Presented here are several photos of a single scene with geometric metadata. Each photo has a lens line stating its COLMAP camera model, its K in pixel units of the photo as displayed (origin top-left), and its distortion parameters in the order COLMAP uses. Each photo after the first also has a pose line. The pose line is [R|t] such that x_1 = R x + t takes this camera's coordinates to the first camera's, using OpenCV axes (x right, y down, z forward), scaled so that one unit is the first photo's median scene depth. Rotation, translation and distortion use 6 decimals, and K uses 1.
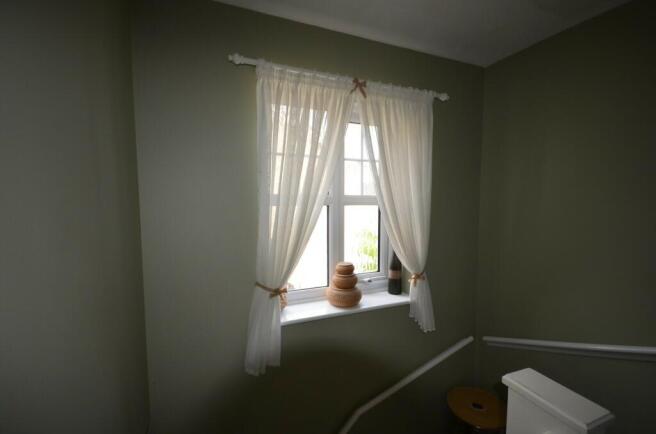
lens RADIAL K [[285.2, 0, 329.4], [0, 285.2, 222.8], [0, 0, 1]] dist [-0.002287, -0.000118]
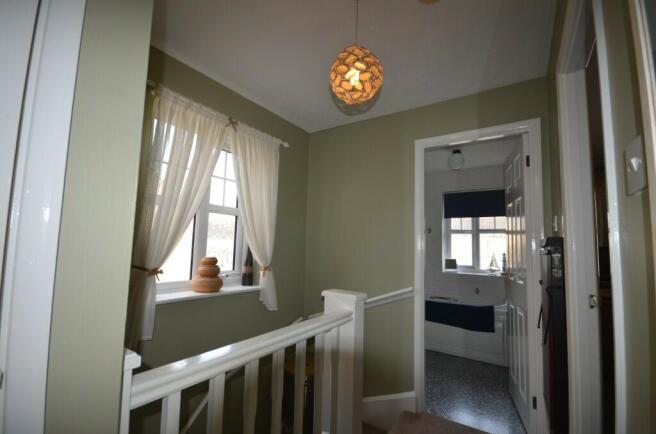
lens RADIAL K [[285.2, 0, 329.4], [0, 285.2, 222.8], [0, 0, 1]] dist [-0.002287, -0.000118]
pose [[0.833989, 0.072880, 0.546947, -0.197453], [0.009502, 0.989195, -0.146298, 0.183112], [-0.551699, 0.127209, 0.824285, -0.304204]]
